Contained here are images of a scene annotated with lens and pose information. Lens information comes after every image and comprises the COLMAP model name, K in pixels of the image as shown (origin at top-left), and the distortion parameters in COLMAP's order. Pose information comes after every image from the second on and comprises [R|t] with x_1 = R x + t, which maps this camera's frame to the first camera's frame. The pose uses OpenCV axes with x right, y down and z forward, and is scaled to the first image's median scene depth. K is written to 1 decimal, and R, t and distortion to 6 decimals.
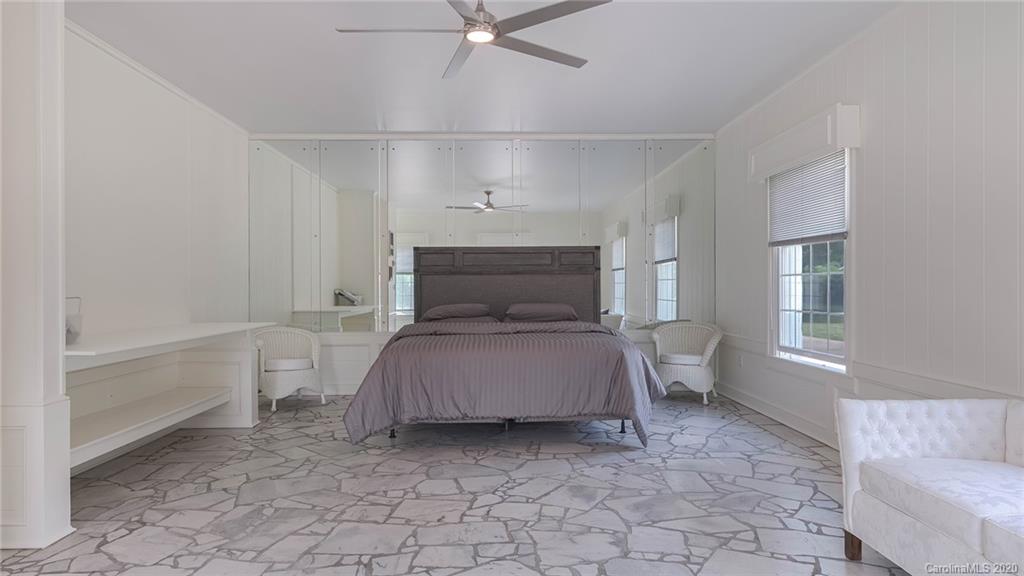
lens RADIAL K [[619.5, 0, 511.7], [0, 619.5, 286.1], [0, 0, 1]] dist [0.008965, -0.000283]
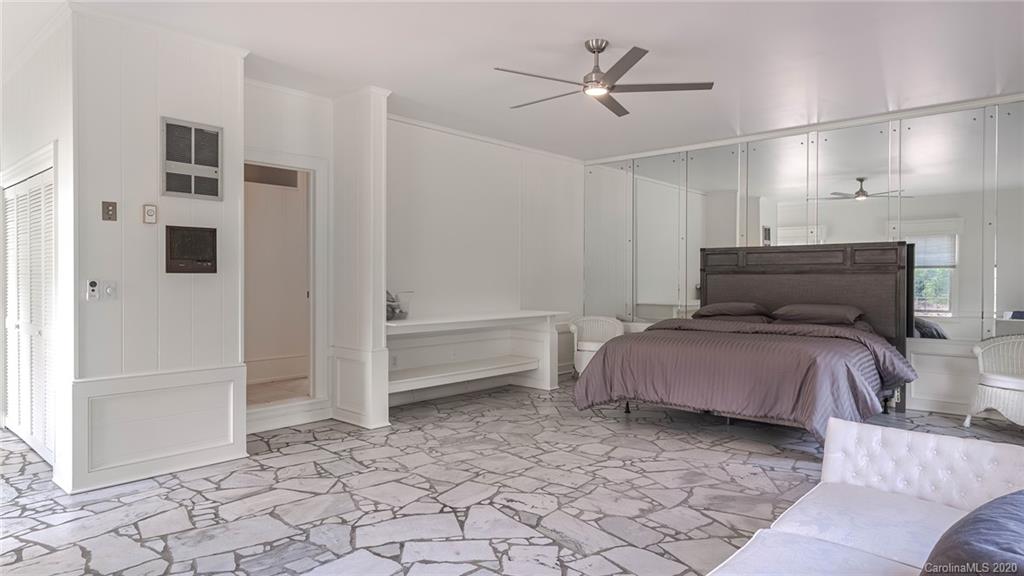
lens RADIAL K [[619.5, 0, 510.4], [0, 619.5, 285.9], [0, 0, 1]] dist [0.008965, -0.000283]
pose [[0.722315, 0.014315, -0.691416, 0.648369], [-0.003583, 0.999850, 0.016958, -0.027515], [0.691555, -0.009772, 0.722258, -0.023653]]
